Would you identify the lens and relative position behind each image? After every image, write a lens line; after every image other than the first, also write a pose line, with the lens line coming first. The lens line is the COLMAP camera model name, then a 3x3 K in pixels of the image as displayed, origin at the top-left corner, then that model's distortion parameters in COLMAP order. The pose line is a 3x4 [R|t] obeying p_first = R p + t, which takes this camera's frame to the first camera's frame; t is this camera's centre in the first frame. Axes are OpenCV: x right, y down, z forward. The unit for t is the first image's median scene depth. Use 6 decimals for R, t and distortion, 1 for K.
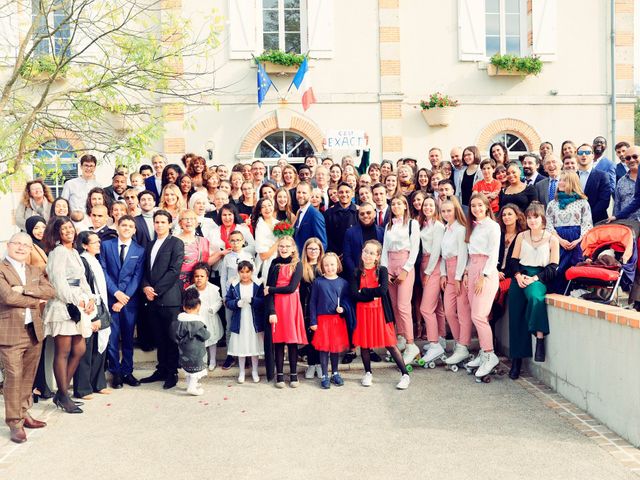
lens RADIAL K [[1407.2, 0, 320.0], [0, 1407.2, 240.0], [0, 0, 1]] dist [-0.069701, -0.208332]
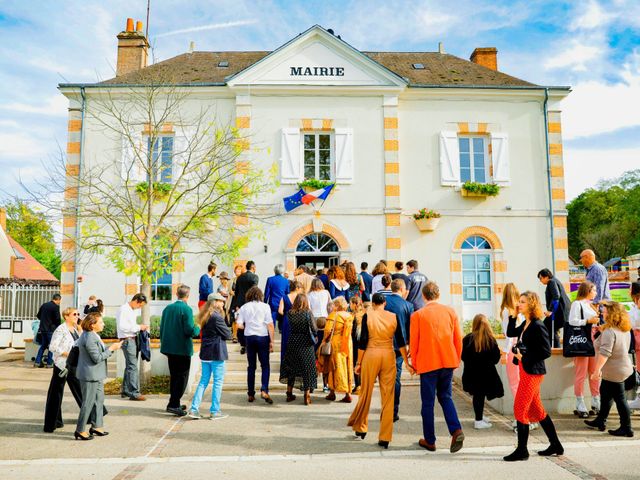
lens RADIAL K [[1407.2, 0, 320.0], [0, 1407.2, 240.0], [0, 0, 1]] dist [-0.069701, -0.208332]
pose [[0.999680, 0.013184, -0.021583, 0.007789], [-0.014374, 0.998330, -0.055959, 0.009058], [0.020809, 0.056251, 0.998200, -0.425925]]
